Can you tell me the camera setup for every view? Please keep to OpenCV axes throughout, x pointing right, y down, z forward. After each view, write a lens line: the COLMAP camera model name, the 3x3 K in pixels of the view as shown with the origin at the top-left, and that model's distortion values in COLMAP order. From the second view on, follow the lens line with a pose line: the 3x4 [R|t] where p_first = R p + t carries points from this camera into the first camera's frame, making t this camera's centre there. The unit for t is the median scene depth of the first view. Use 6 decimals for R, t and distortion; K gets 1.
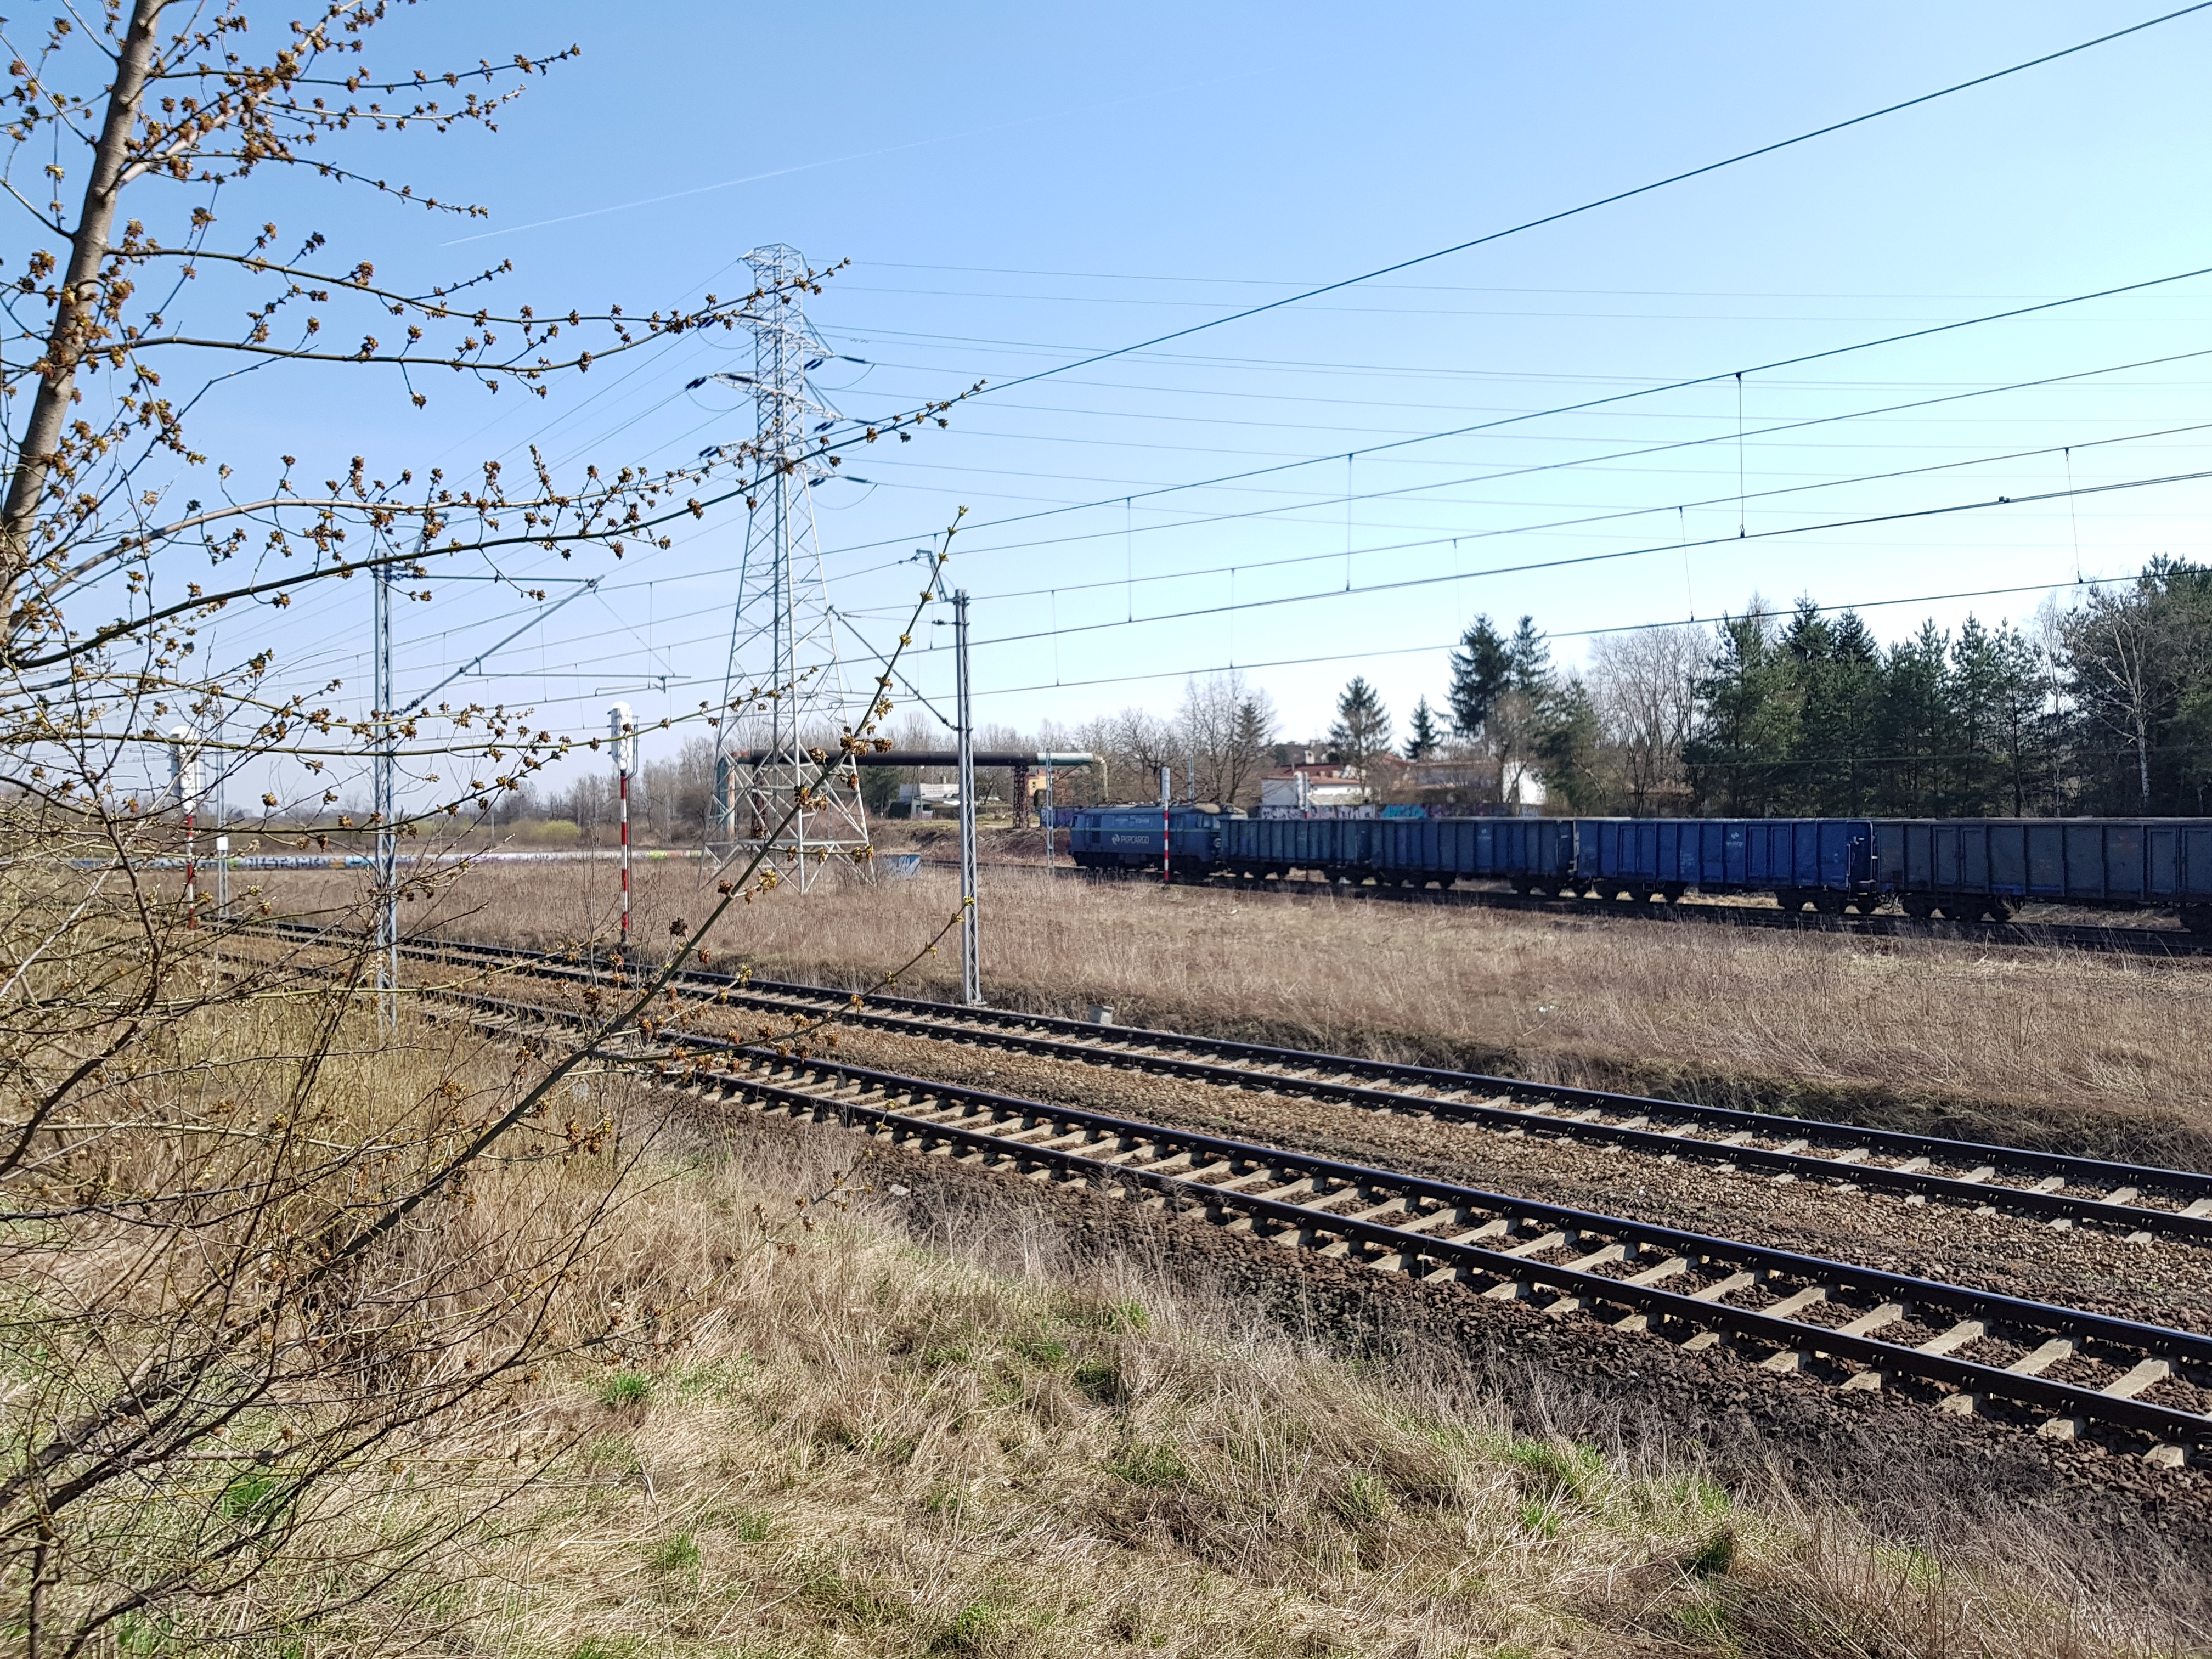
lens RADIAL K [[1807.4, 0, 1106.0], [0, 1807.4, 829.5], [0, 0, 1]] dist [0.013311, 0.009744]
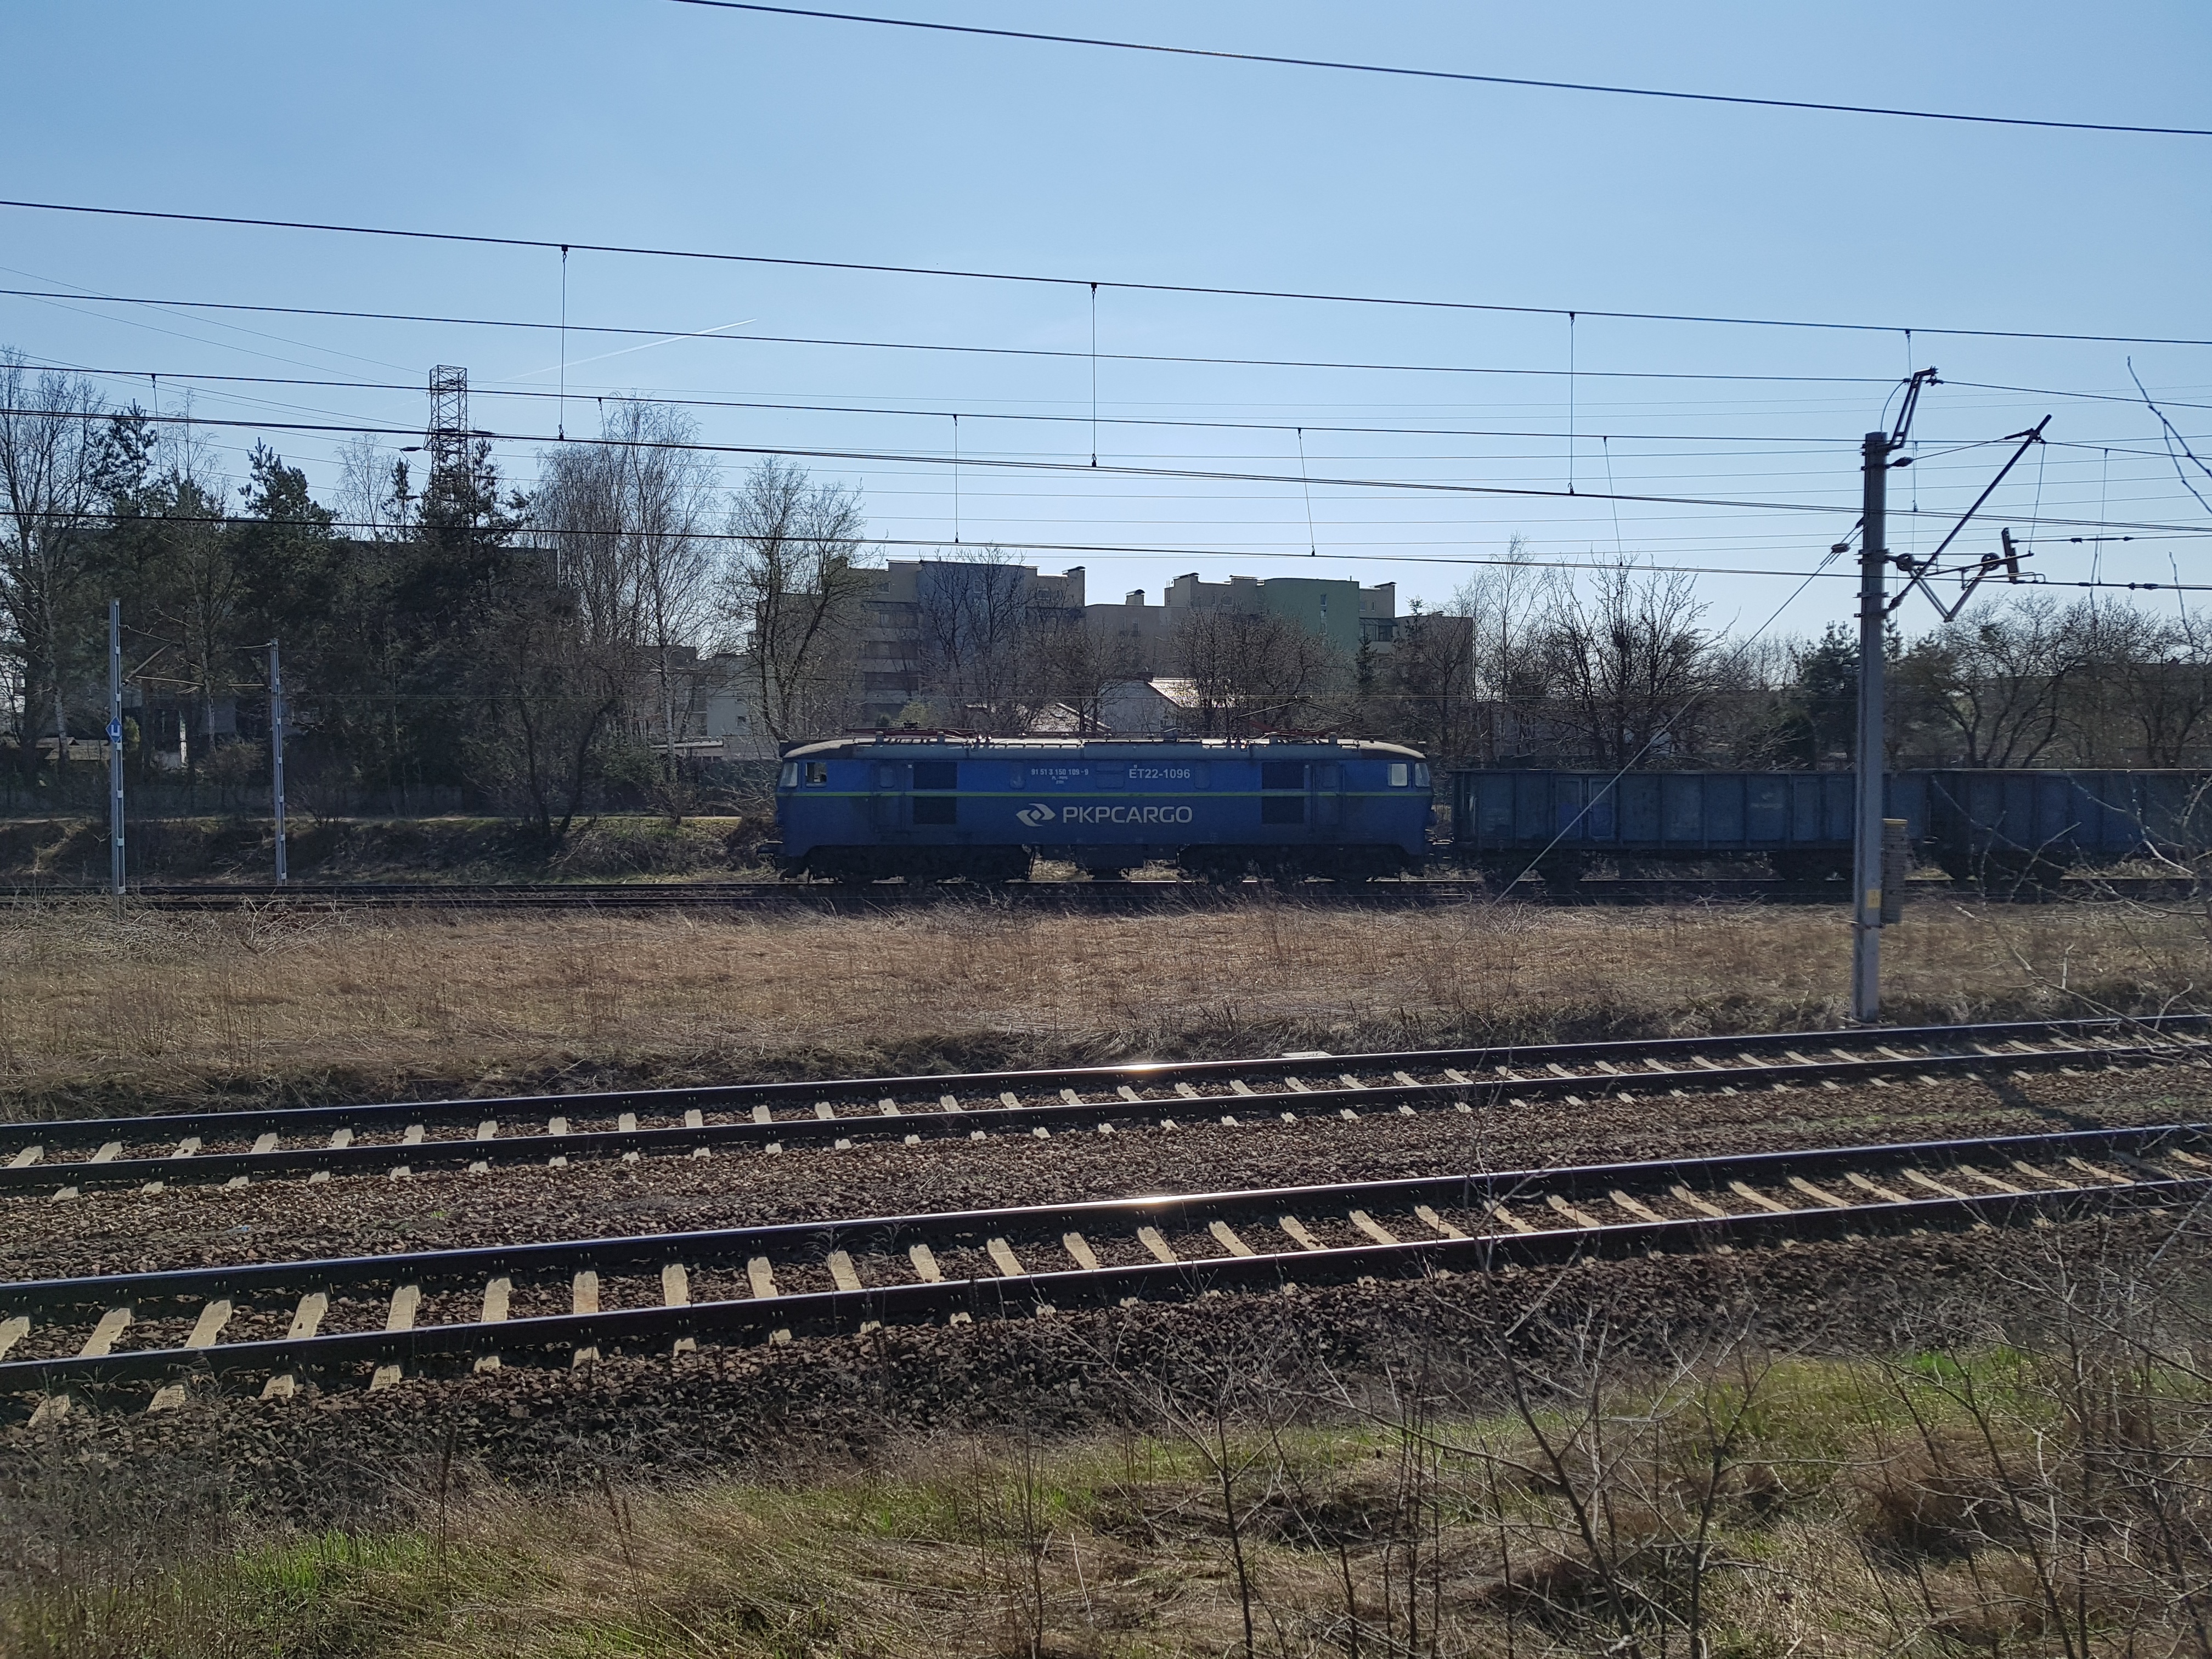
lens RADIAL K [[1807.4, 0, 1106.0], [0, 1807.4, 829.5], [0, 0, 1]] dist [0.013311, 0.009744]
pose [[0.448813, -0.043777, 0.892553, -0.240263], [0.018442, 0.999040, 0.039726, -0.003795], [-0.893435, -0.001369, 0.449189, 0.277747]]
